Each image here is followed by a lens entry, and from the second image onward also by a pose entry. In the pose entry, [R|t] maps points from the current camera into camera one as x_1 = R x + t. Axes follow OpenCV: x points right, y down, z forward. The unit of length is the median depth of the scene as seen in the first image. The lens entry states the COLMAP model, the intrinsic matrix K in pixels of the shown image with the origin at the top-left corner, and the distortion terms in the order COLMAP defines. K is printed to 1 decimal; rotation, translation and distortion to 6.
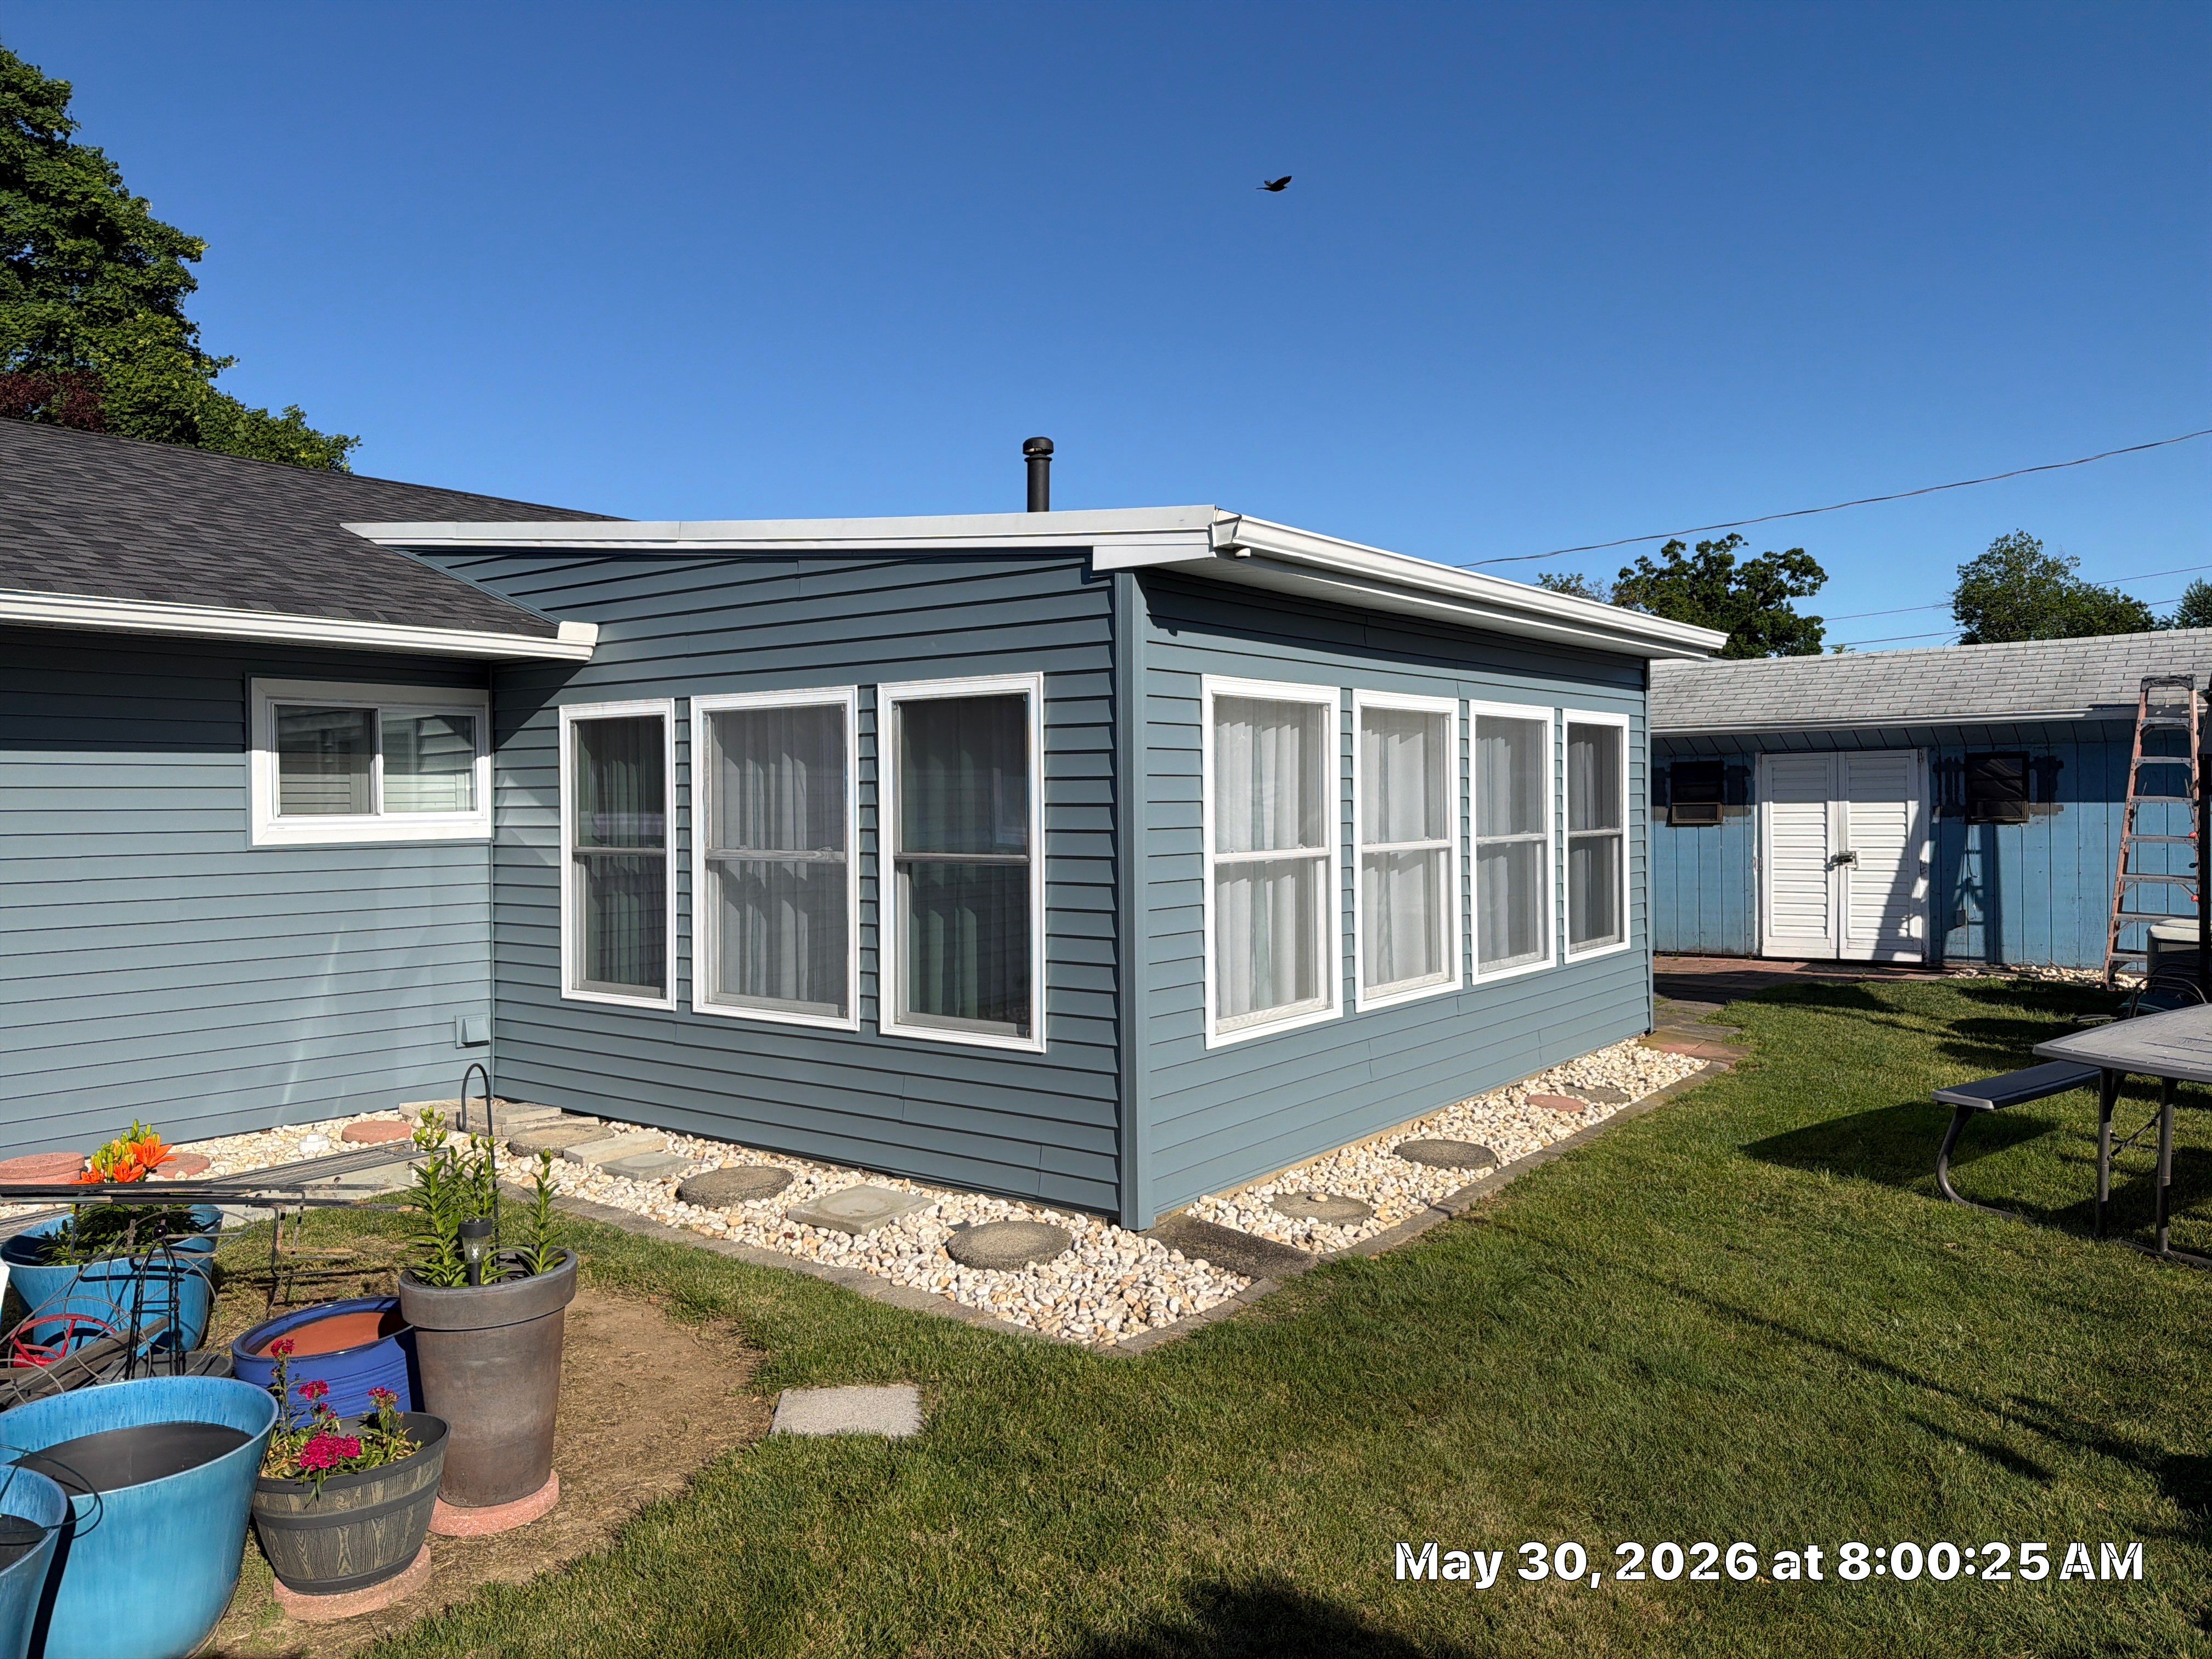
lens RADIAL K [[1581.4, 0, 1106.6], [0, 1581.4, 821.8], [0, 0, 1]] dist [0.033780, -0.042055]
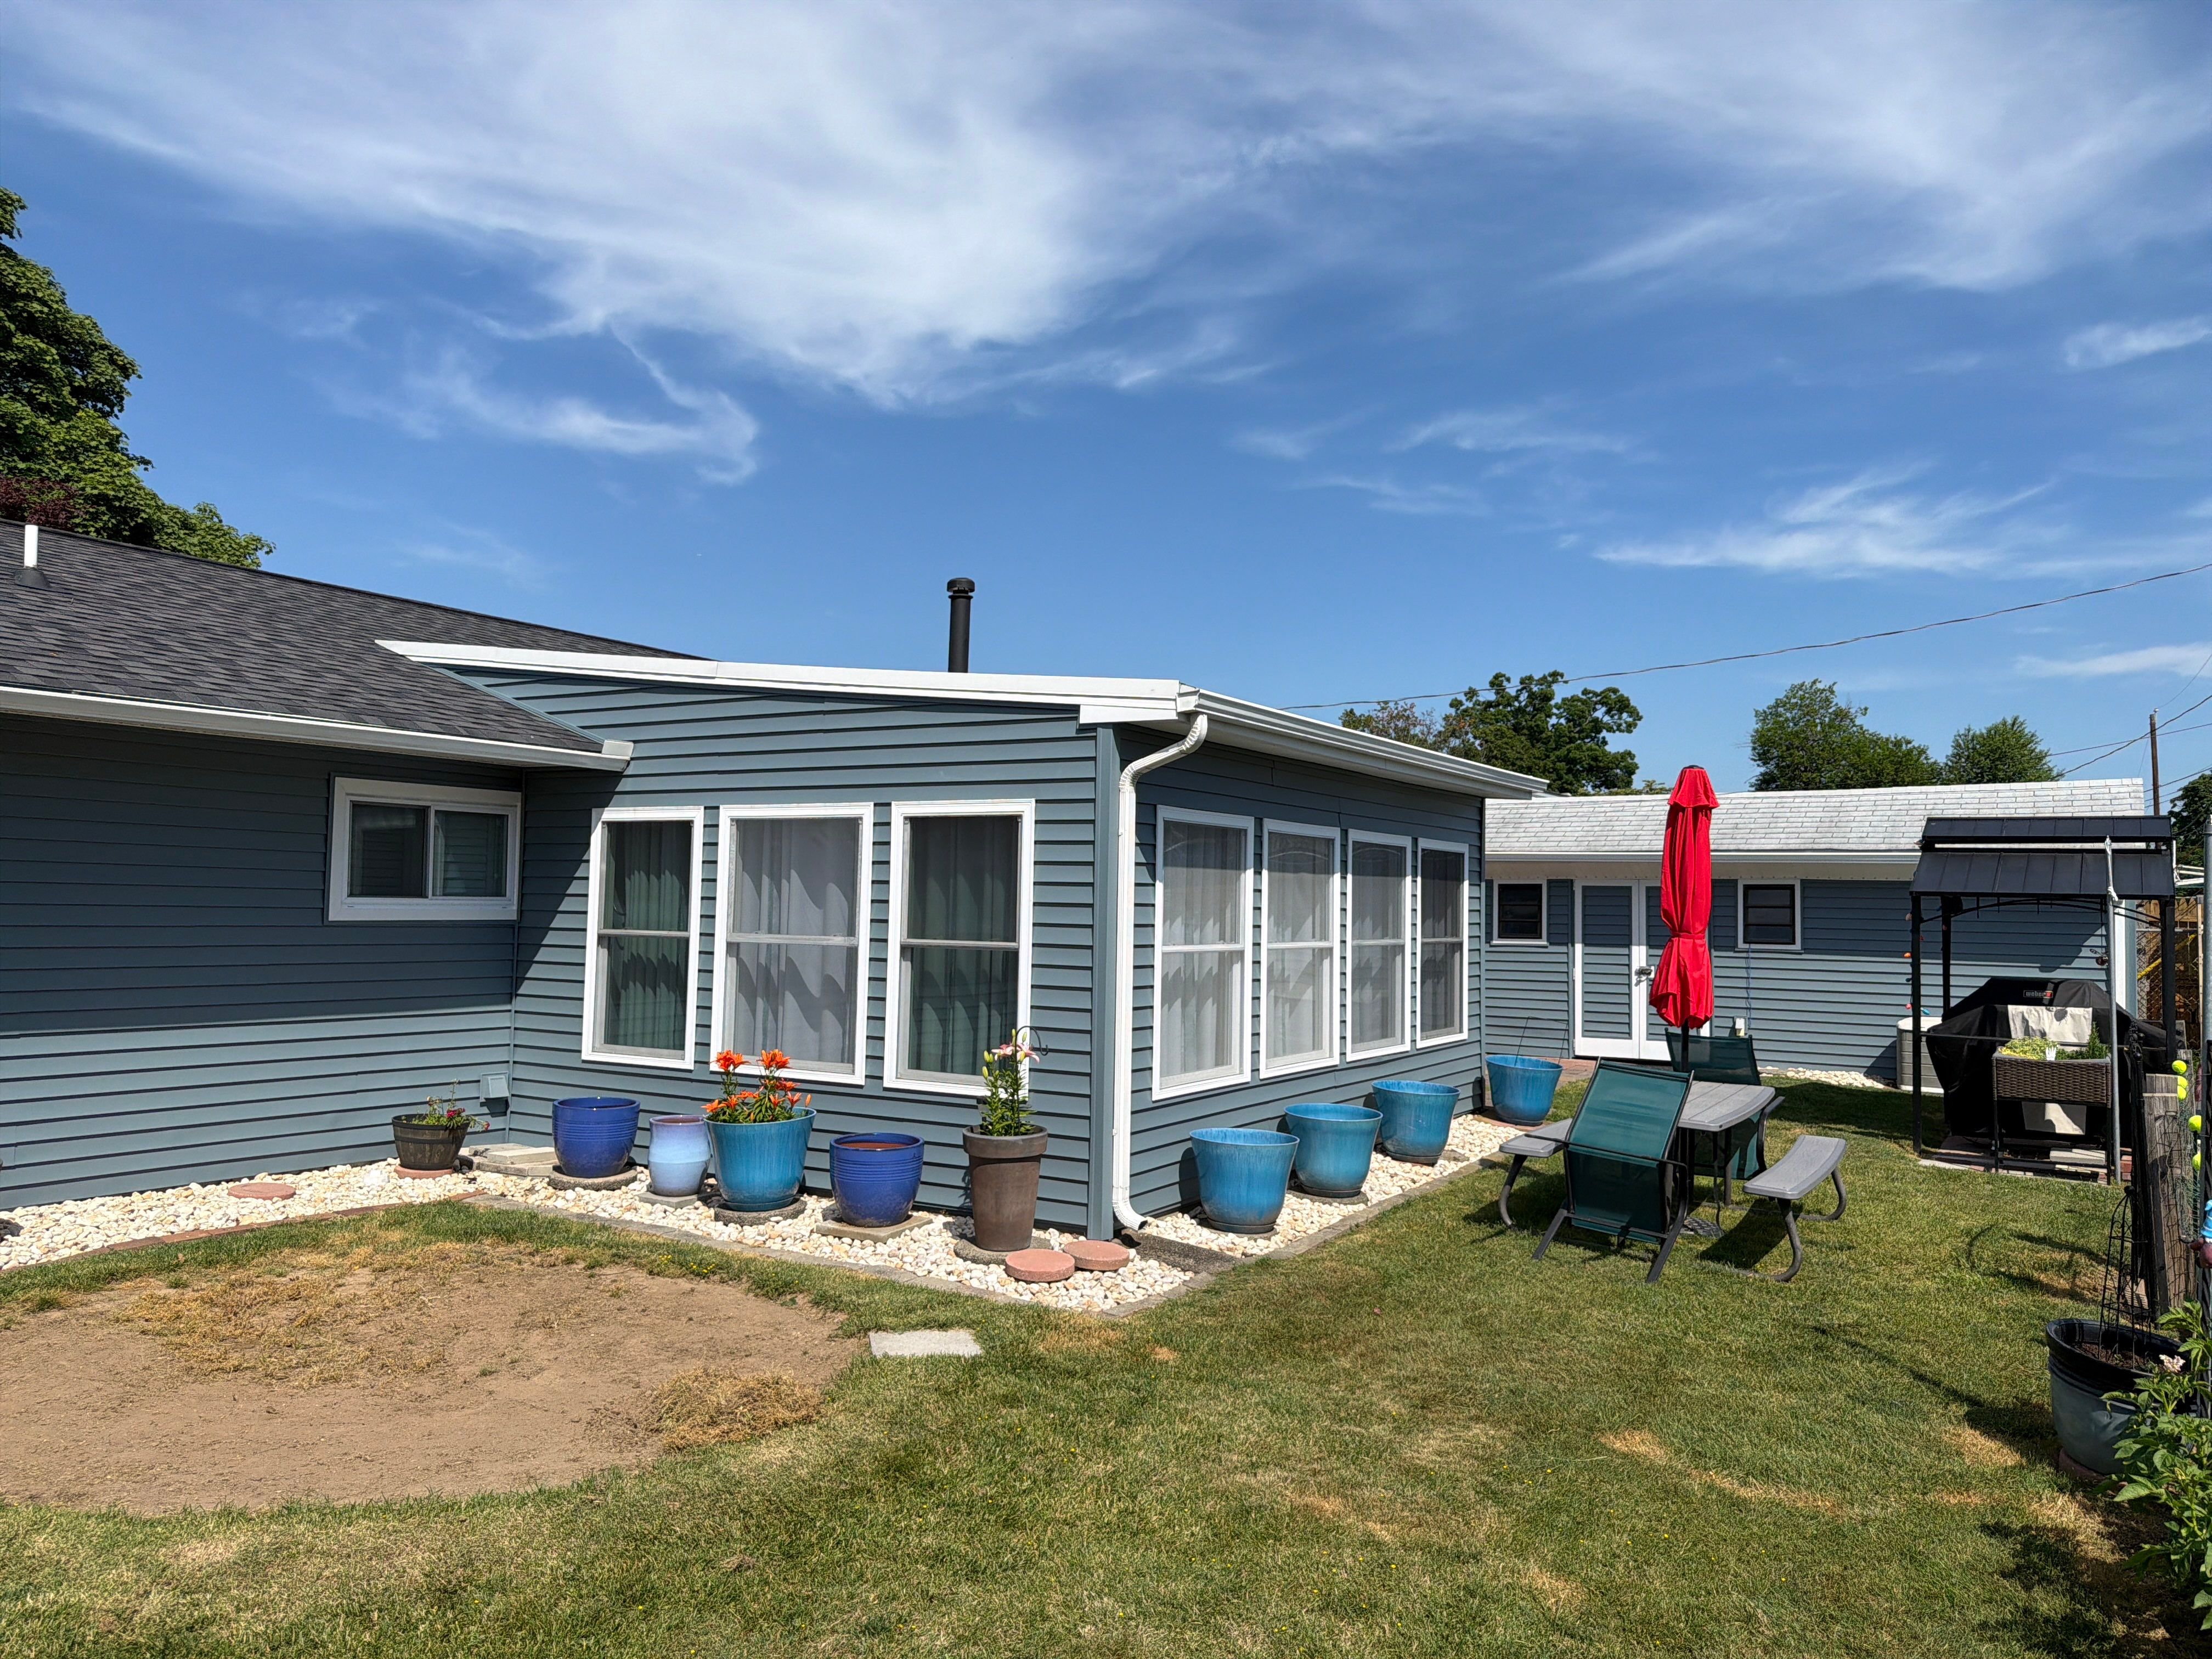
lens RADIAL K [[1553.8, 0, 1119.6], [0, 1553.8, 840.5], [0, 0, 1]] dist [0.122697, -0.149569]
pose [[0.993947, 0.031441, 0.105262, -0.085814], [-0.025433, 0.997996, -0.057941, 0.008349], [-0.106873, 0.054913, 0.992755, -0.213139]]
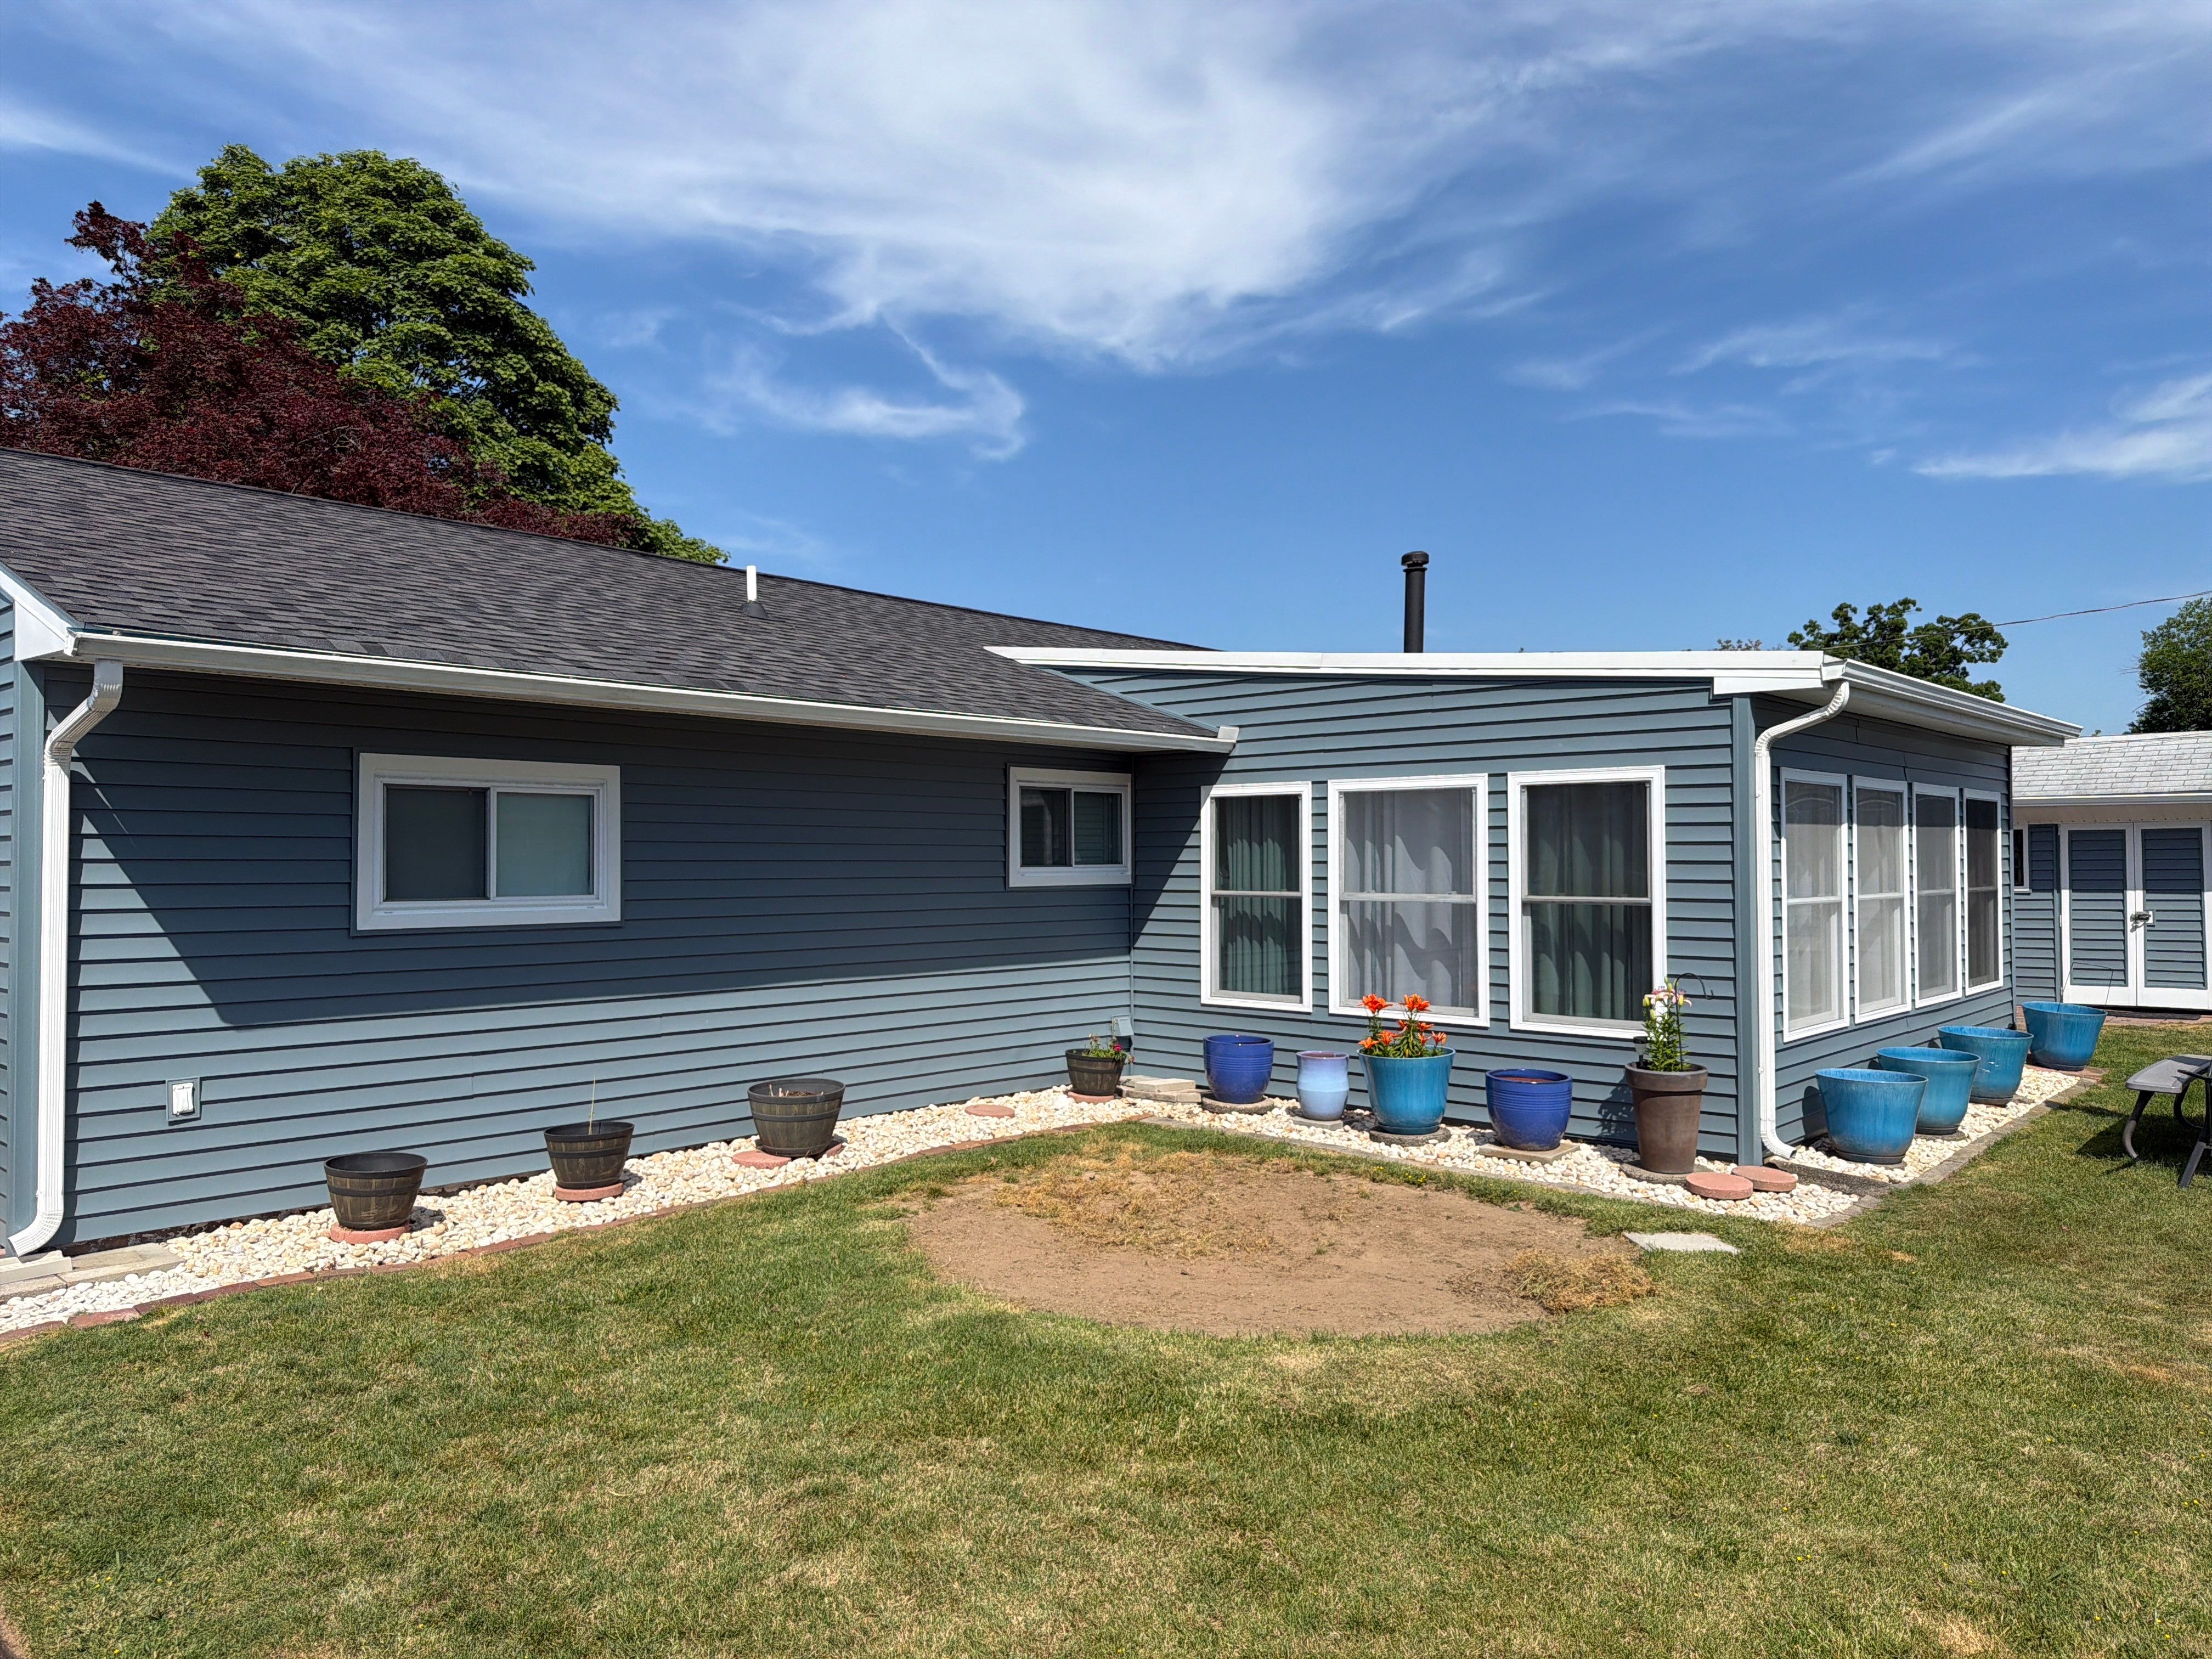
lens RADIAL K [[1554.3, 0, 1093.2], [0, 1554.3, 816.0], [0, 0, 1]] dist [0.083008, -0.113268]
pose [[0.996465, 0.003940, -0.083913, -0.355647], [-0.007533, 0.999066, -0.042547, 0.010055], [0.083667, 0.043029, 0.995564, -0.351491]]
